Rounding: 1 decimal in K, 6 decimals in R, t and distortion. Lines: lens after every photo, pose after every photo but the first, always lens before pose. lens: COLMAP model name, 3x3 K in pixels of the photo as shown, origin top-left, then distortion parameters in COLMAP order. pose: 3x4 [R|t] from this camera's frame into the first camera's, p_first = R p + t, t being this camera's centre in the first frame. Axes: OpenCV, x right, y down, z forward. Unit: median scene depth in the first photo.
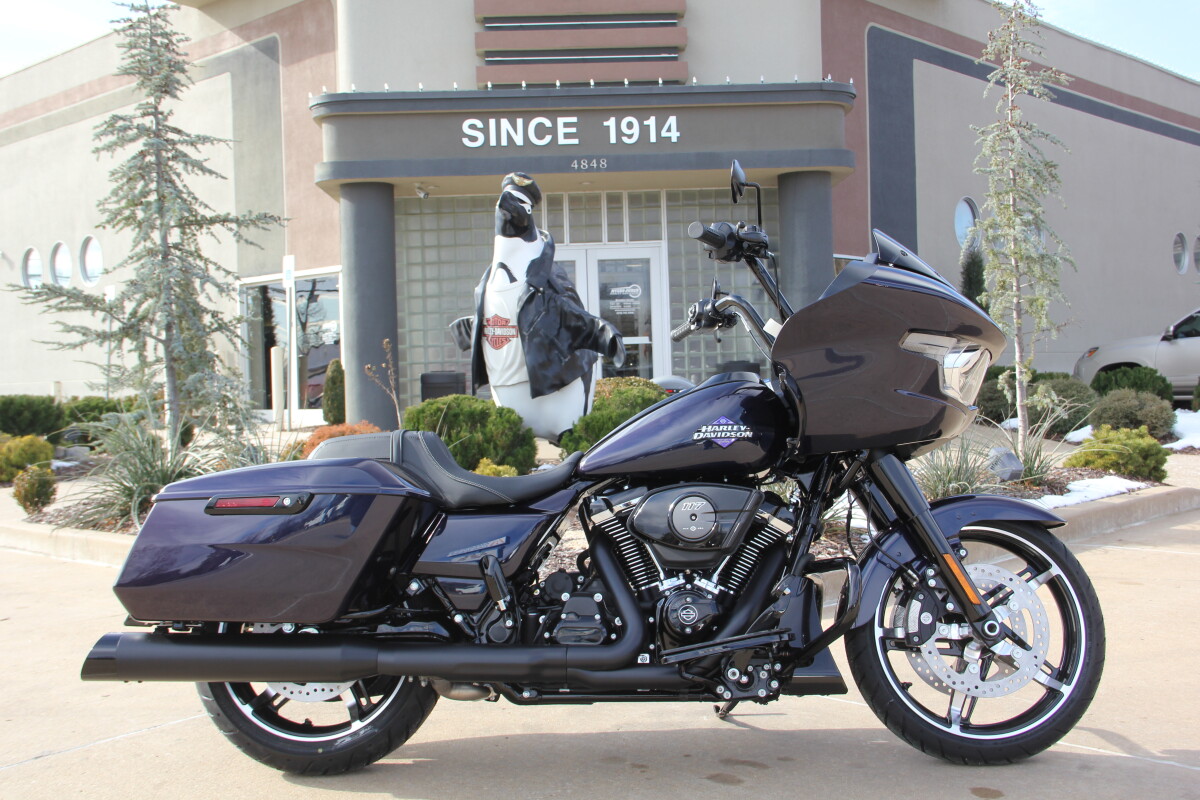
lens RADIAL K [[1267.7, 0, 600.0], [0, 1267.7, 400.0], [0, 0, 1]] dist [-0.023829, 0.028230]
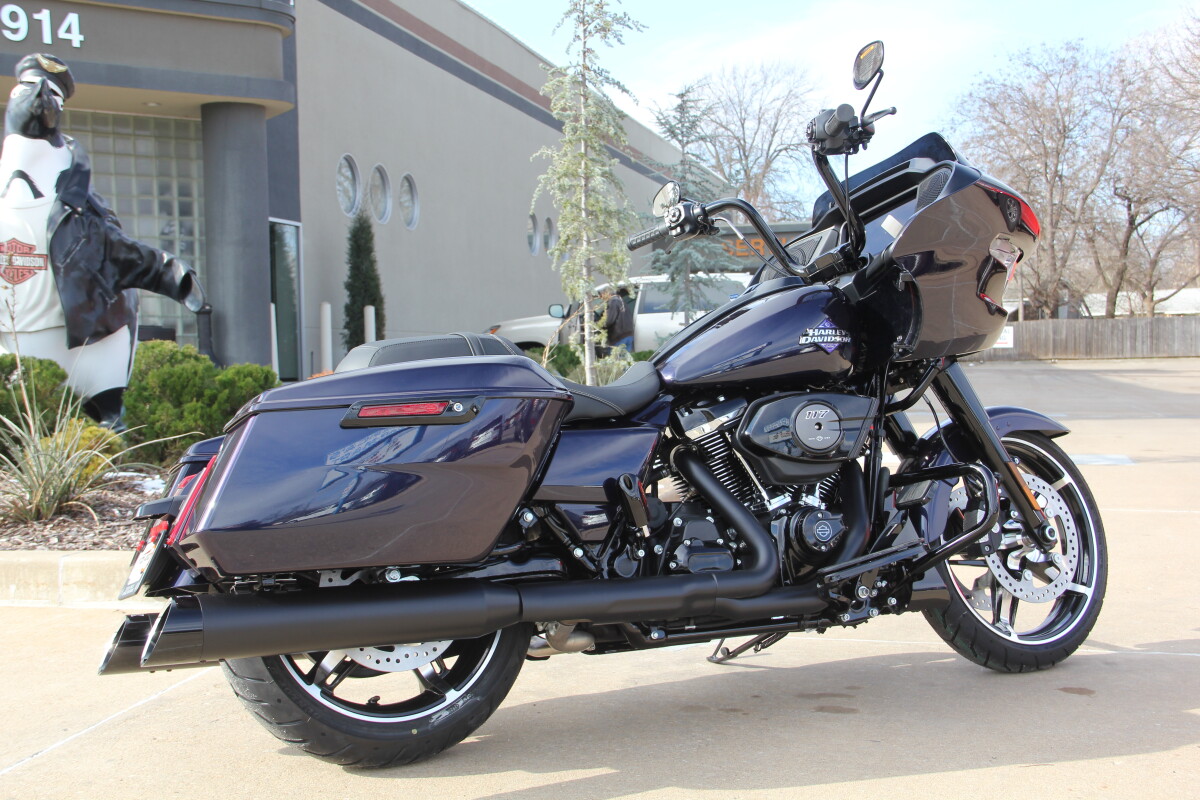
lens RADIAL K [[1457.1, 0, 600.0], [0, 1457.1, 400.0], [0, 0, 1]] dist [-0.010451, 0.328547]
pose [[0.867716, -0.000660, 0.497061, -0.549052], [-0.001723, 0.999989, 0.004335, 0.064207], [-0.497058, -0.004618, 0.867705, 0.150287]]
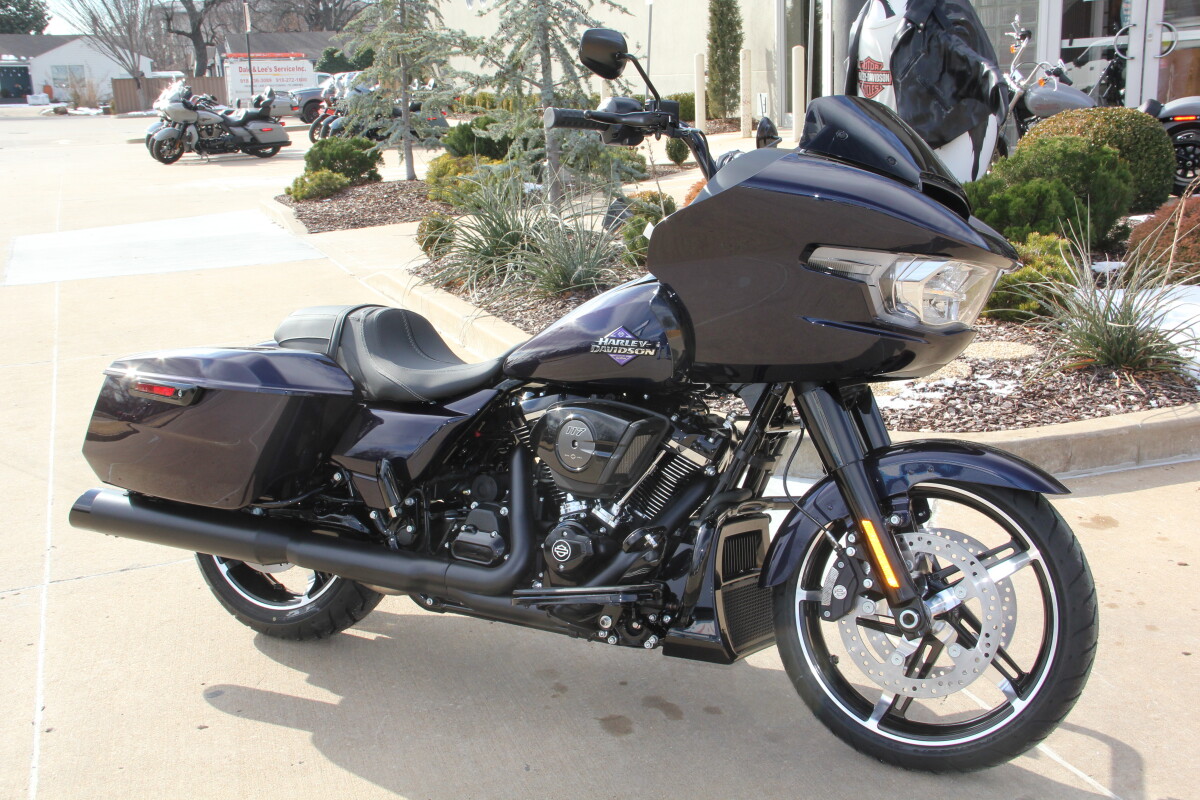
lens RADIAL K [[1379.9, 0, 600.0], [0, 1379.9, 400.0], [0, 0, 1]] dist [0.020095, 0.035604]
pose [[0.894160, 0.095923, -0.437353, 0.469834], [0.007257, 0.973549, 0.228362, -0.144374], [0.447689, -0.207366, 0.869812, 0.171054]]
